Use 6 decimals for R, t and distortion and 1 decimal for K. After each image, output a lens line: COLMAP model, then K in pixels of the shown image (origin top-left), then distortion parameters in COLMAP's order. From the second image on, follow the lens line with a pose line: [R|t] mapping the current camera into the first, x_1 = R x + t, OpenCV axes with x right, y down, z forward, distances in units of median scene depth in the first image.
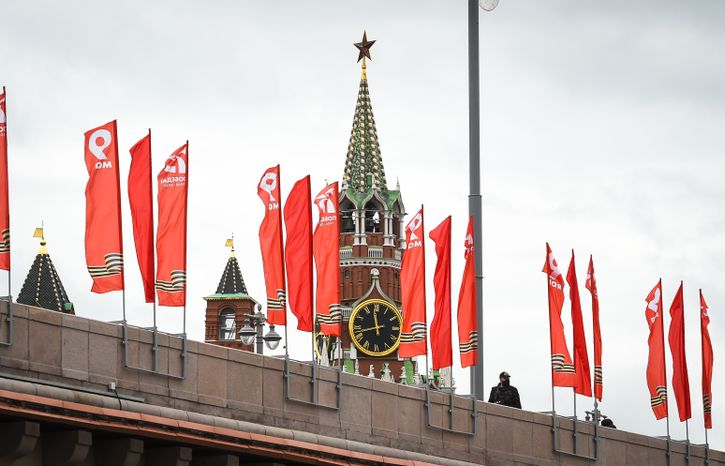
lens RADIAL K [[4814.3, 0, 362.6], [0, 4814.3, 233.1], [0, 0, 1]] dist [0.857455, 0.000000]
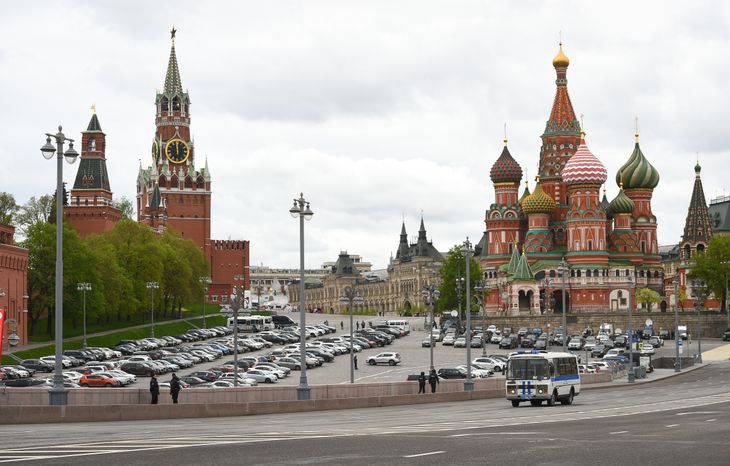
lens RADIAL K [[1492.6, 0, 364.8], [0, 1492.6, 232.5], [0, 0, 1]] dist [-0.035100, 0.000000]
pose [[0.996644, -0.000772, 0.081850, 0.034549], [-0.004154, 0.998190, 0.059992, 0.015101], [-0.081748, -0.060131, 0.994837, 0.263338]]
